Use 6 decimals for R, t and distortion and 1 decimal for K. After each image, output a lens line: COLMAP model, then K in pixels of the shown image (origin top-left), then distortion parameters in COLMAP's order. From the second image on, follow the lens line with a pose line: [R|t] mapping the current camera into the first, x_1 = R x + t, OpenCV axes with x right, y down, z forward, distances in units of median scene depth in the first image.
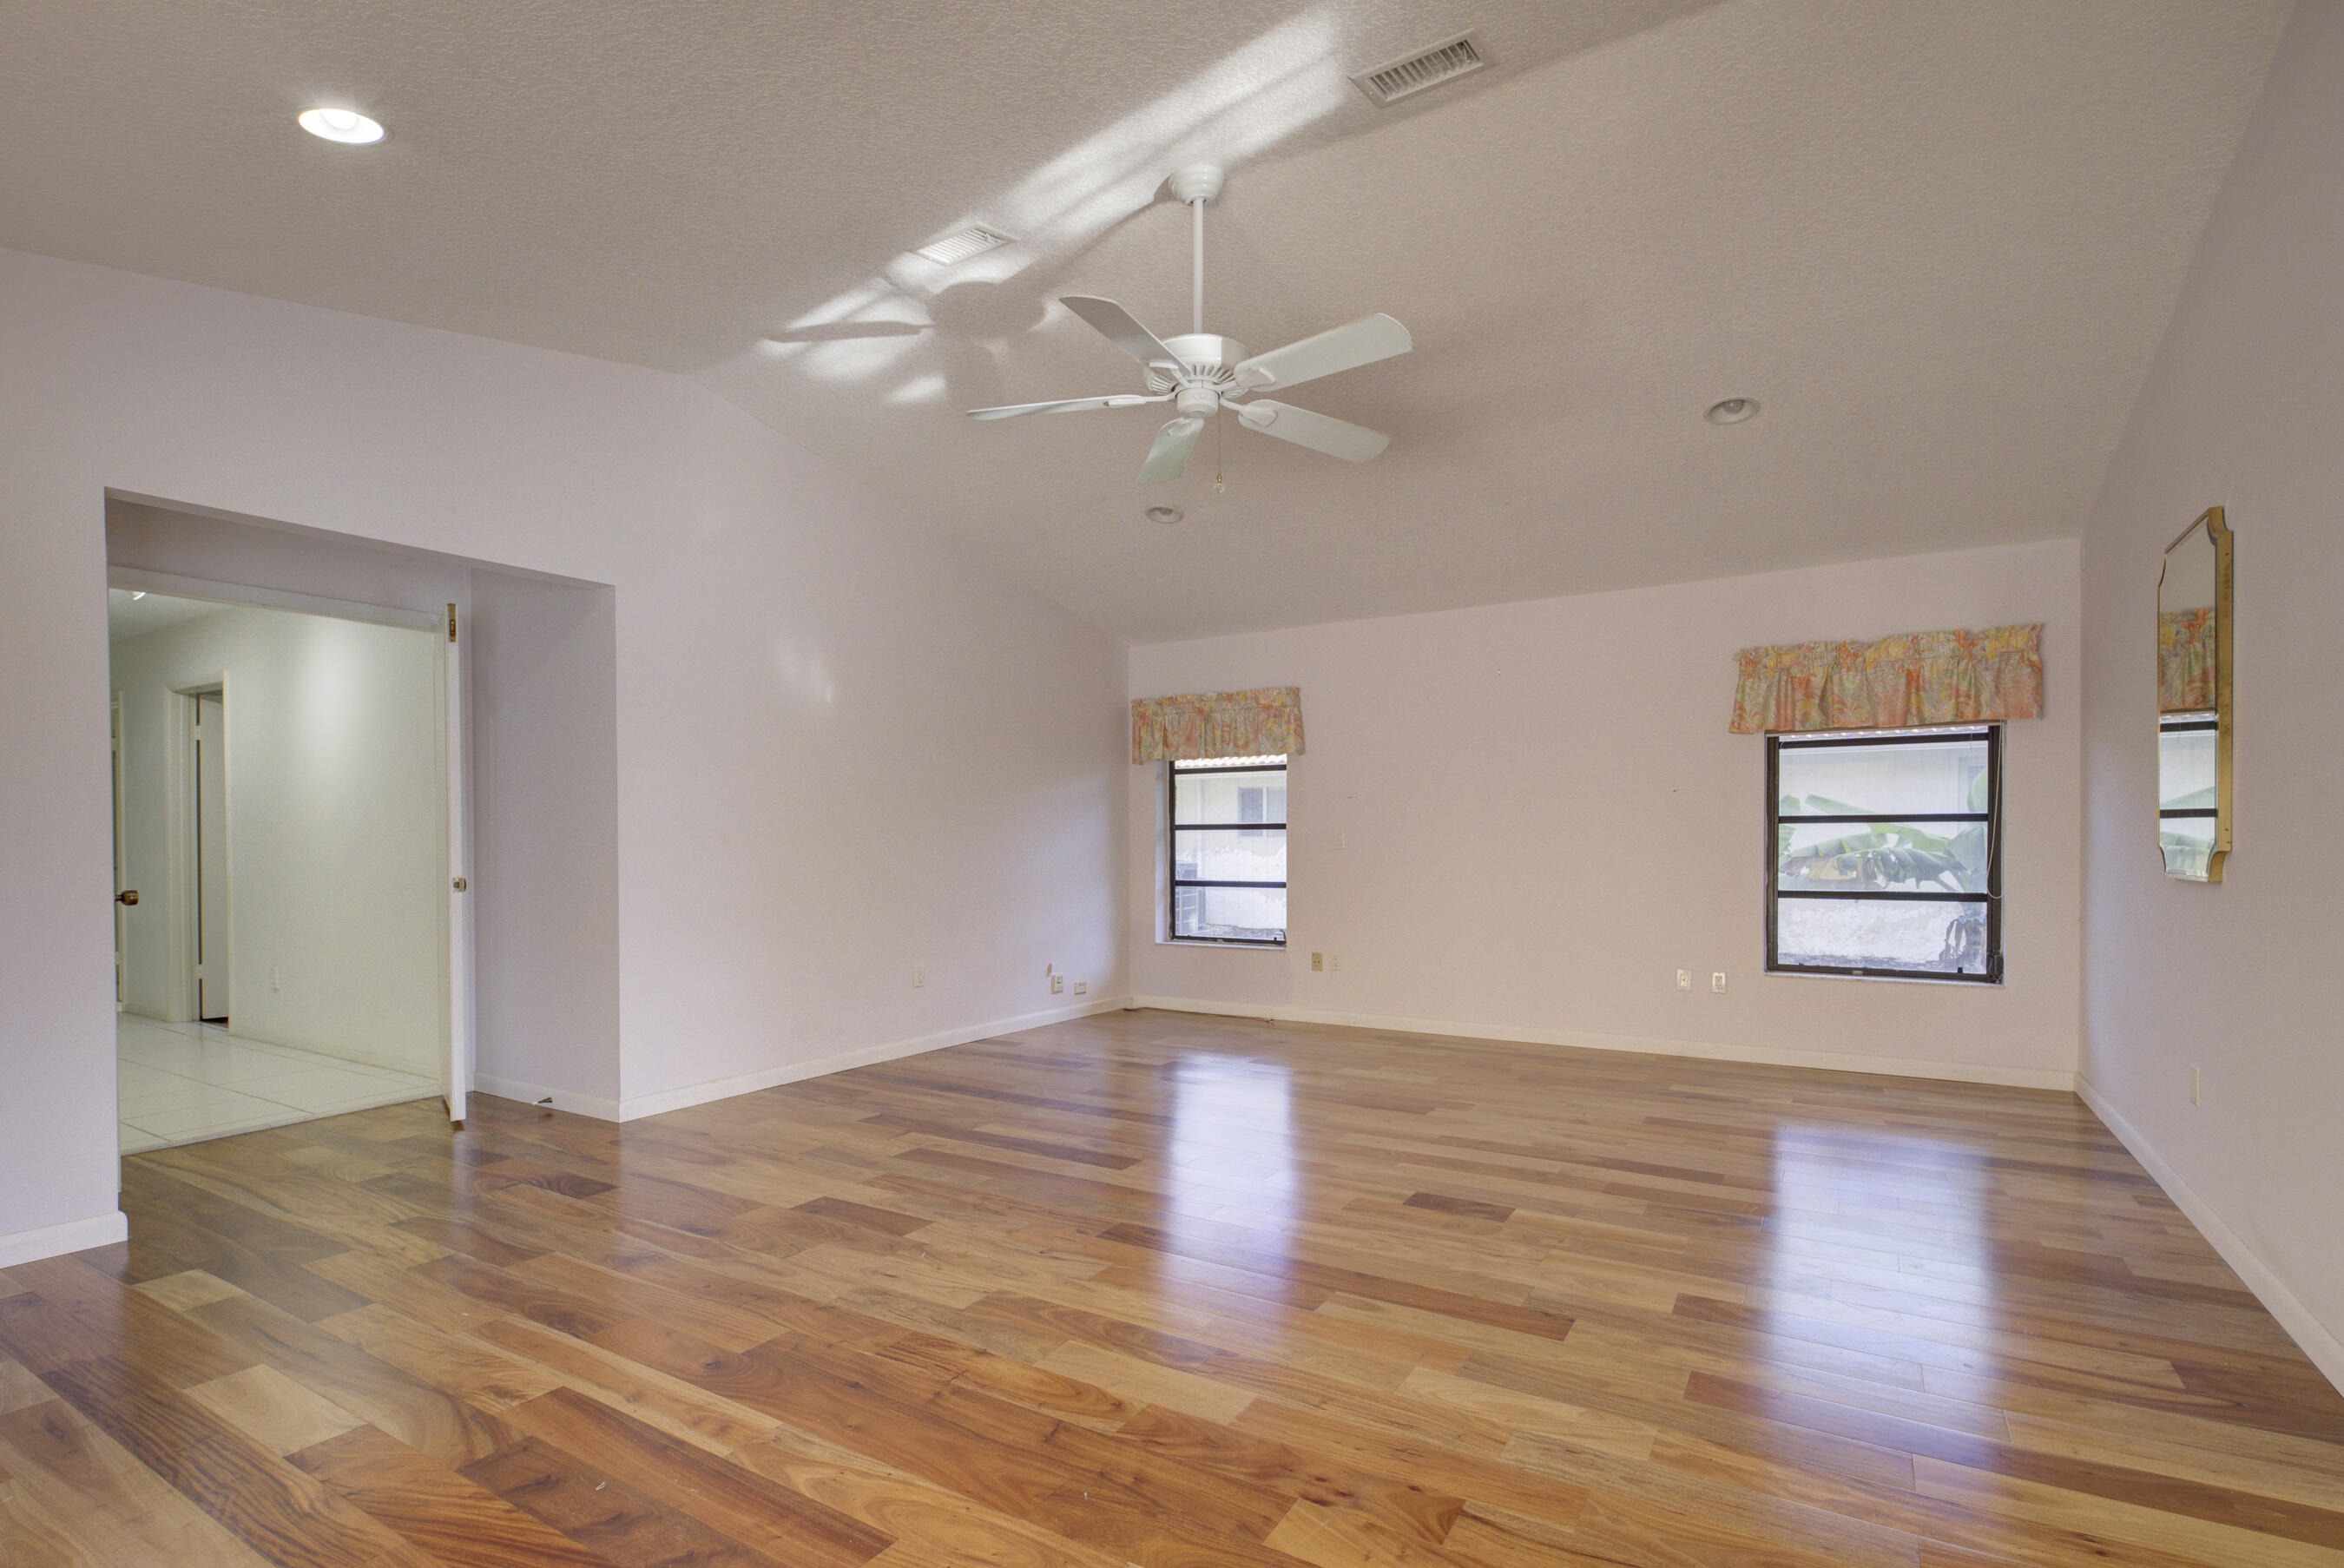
lens RADIAL K [[1028.7, 0, 1169.1], [0, 1028.7, 870.6], [0, 0, 1]] dist [-0.000702, -0.000396]
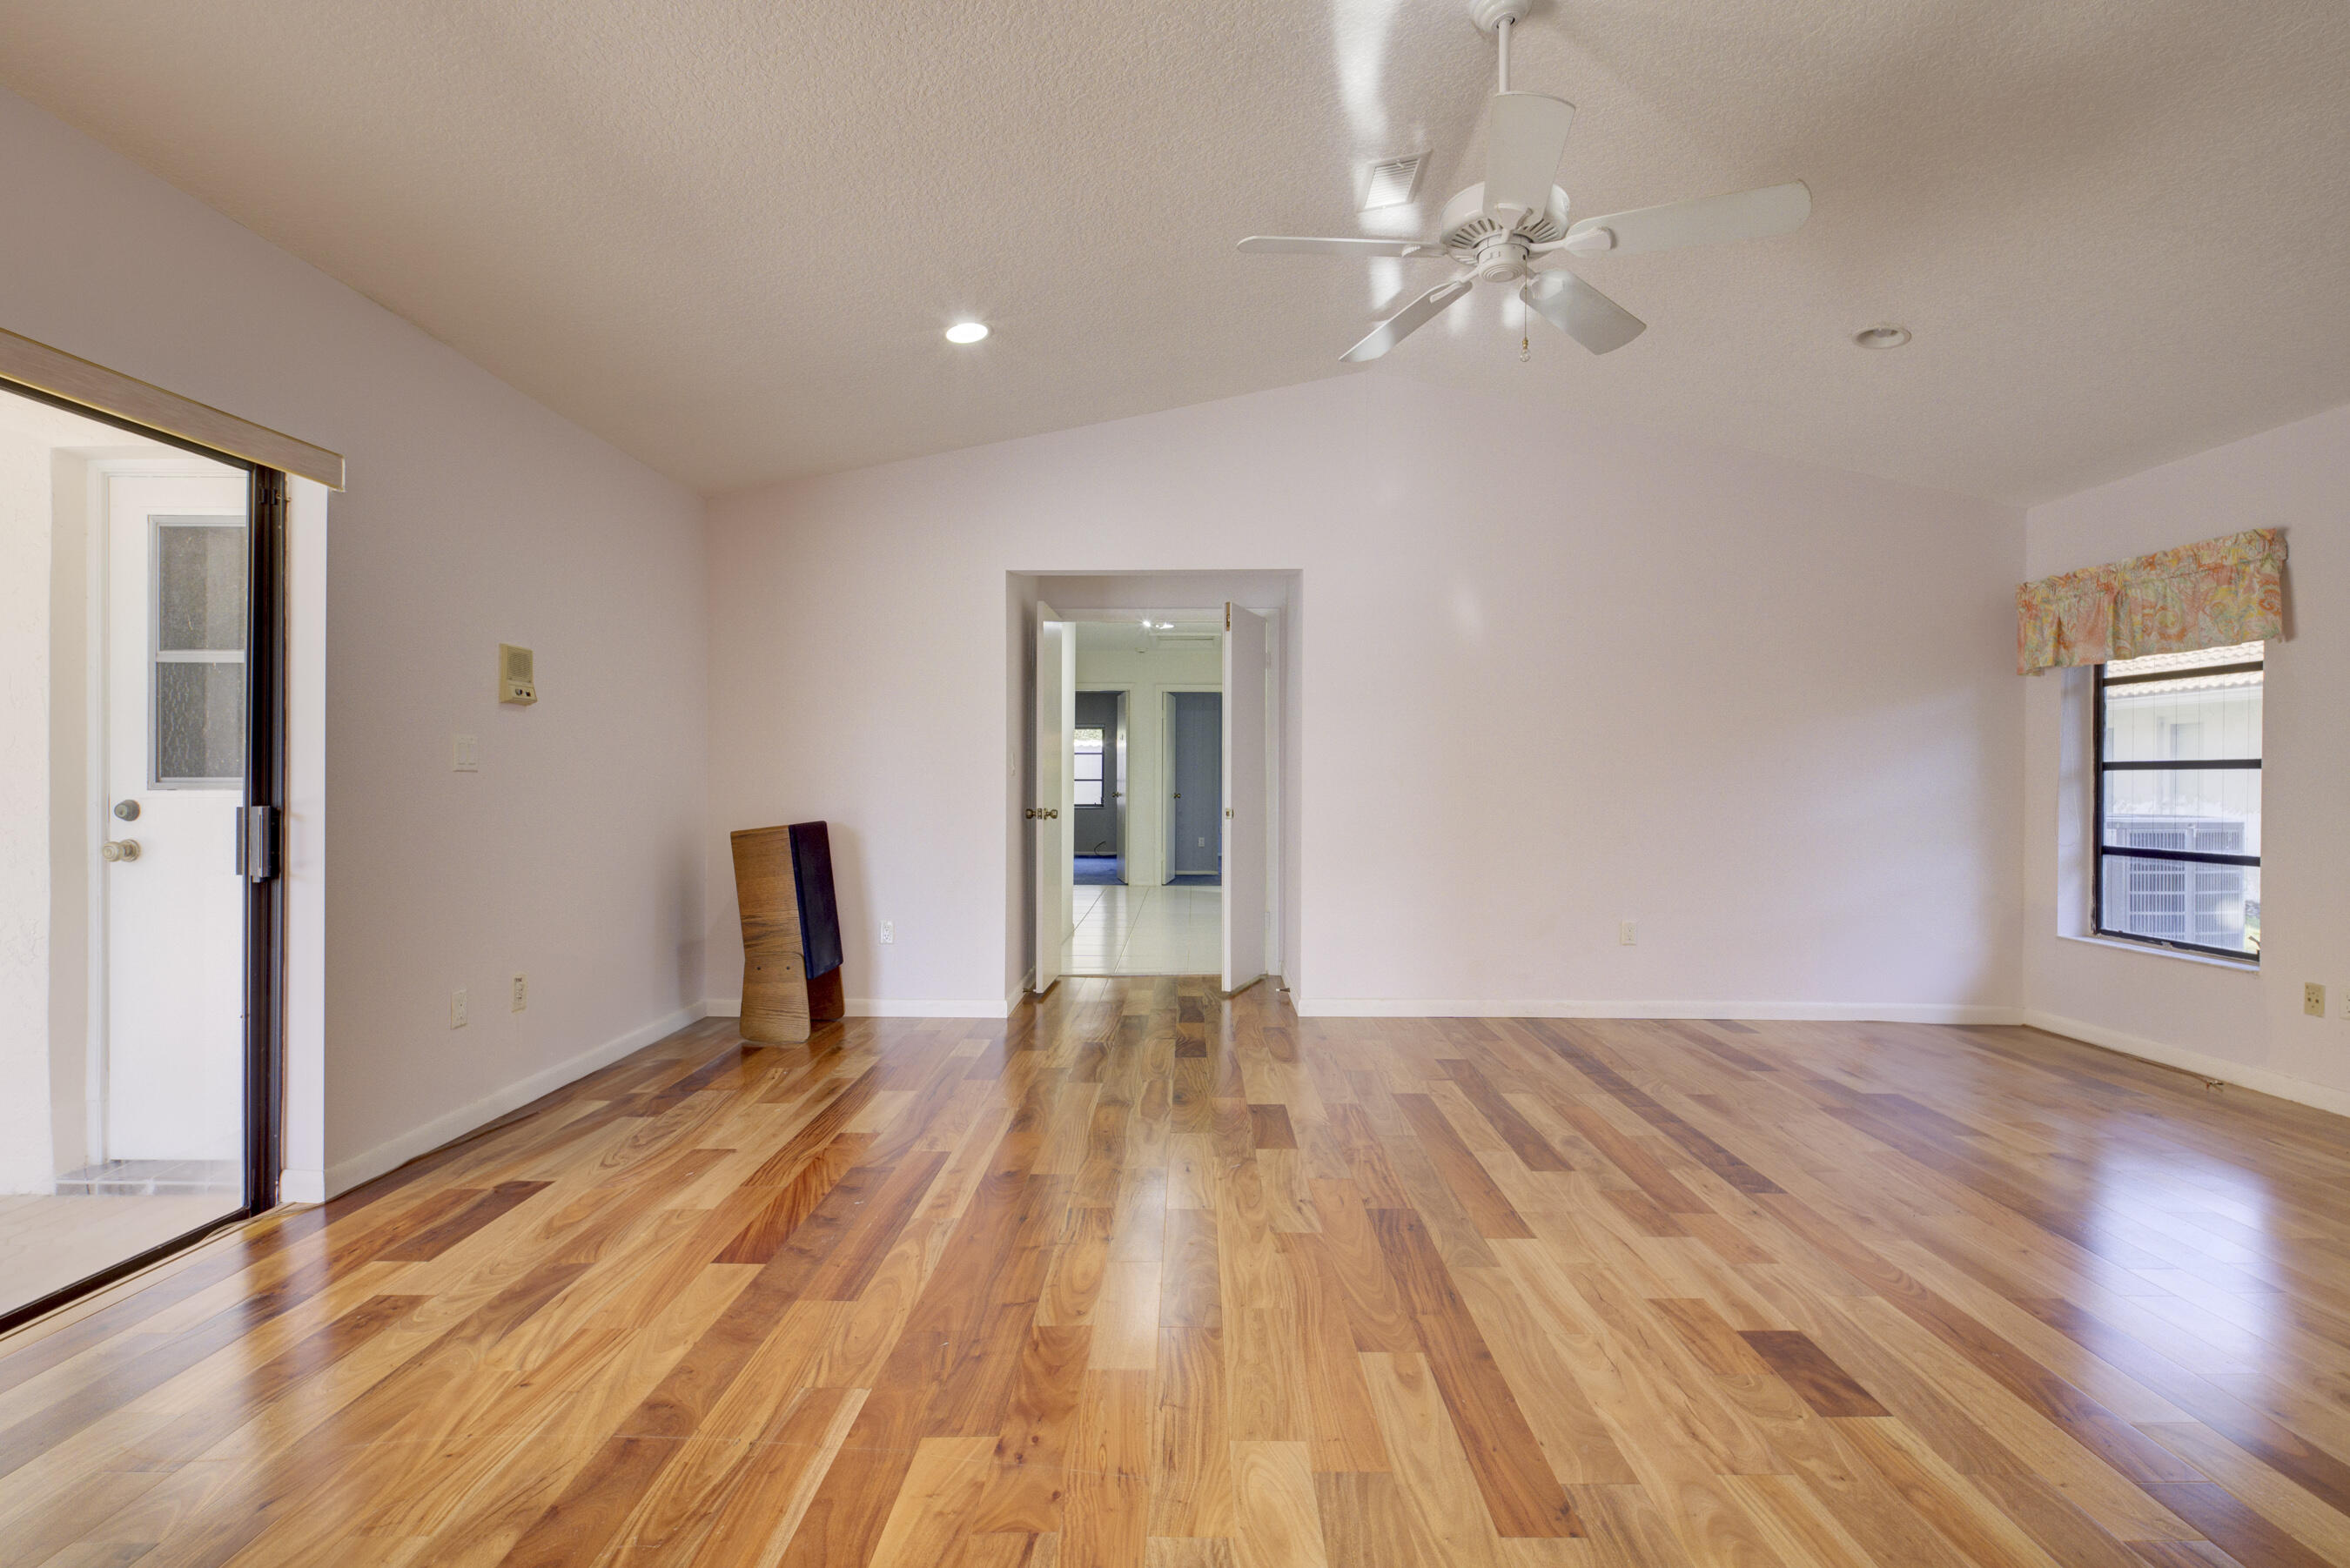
lens RADIAL K [[1064.3, 0, 1218.3], [0, 1064.3, 800.6], [0, 0, 1]] dist [0.013977, -0.011802]
pose [[0.544976, 0.020127, -0.838210, 0.326633], [-0.029080, 0.999564, 0.005095, -0.007778], [0.837947, 0.021598, 0.545324, 0.174219]]
